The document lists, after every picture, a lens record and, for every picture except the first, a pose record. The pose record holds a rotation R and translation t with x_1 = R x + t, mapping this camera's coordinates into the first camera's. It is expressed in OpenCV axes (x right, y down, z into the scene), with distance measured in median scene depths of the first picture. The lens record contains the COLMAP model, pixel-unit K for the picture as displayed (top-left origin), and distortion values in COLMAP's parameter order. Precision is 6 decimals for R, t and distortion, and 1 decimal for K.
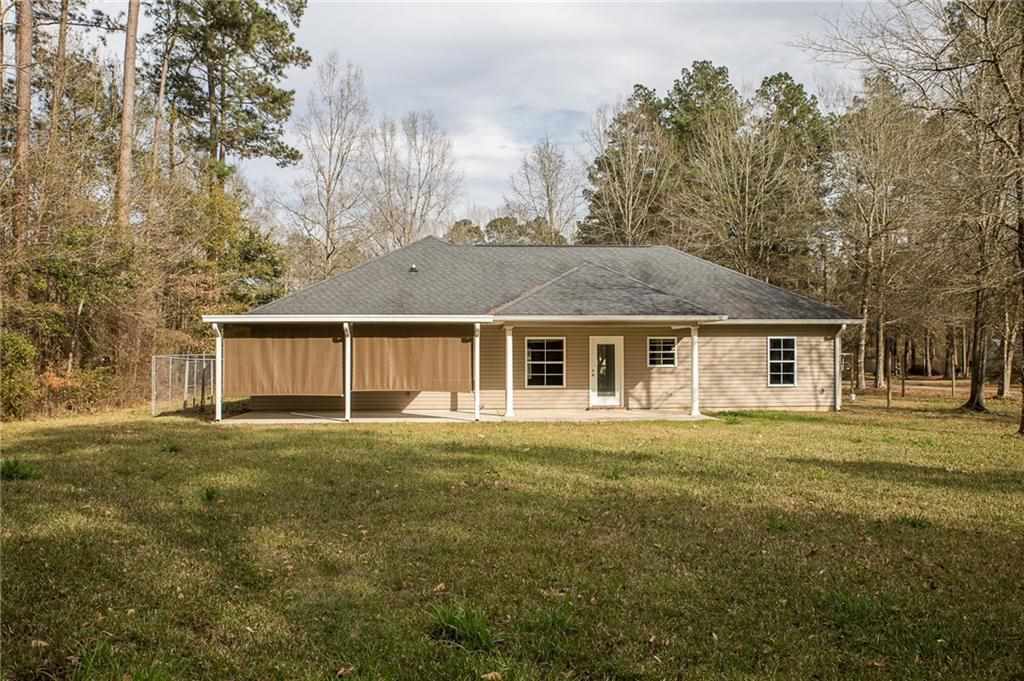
lens RADIAL K [[871.2, 0, 512.0], [0, 871.2, 340.5], [0, 0, 1]] dist [-0.003559, -0.000733]
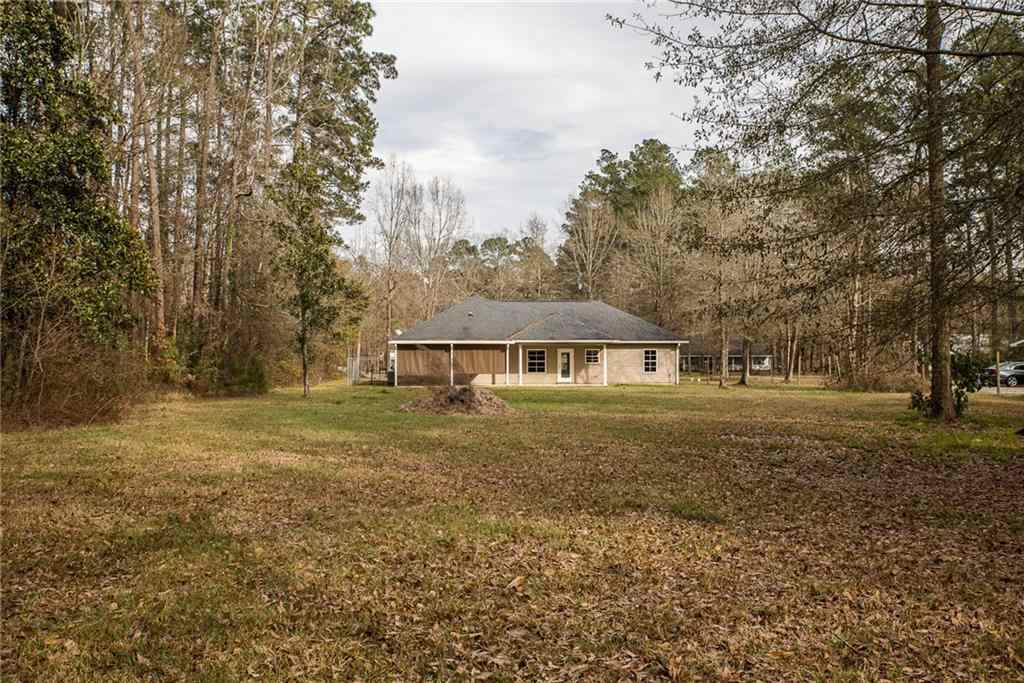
lens RADIAL K [[901.0, 0, 512.0], [0, 901.0, 341.5], [0, 0, 1]] dist [0.003289, 0.001007]
pose [[0.999815, 0.002999, 0.018994, -0.061700], [-0.003028, 0.999994, 0.001502, -0.025190], [-0.018989, -0.001559, 0.999818, -1.161419]]
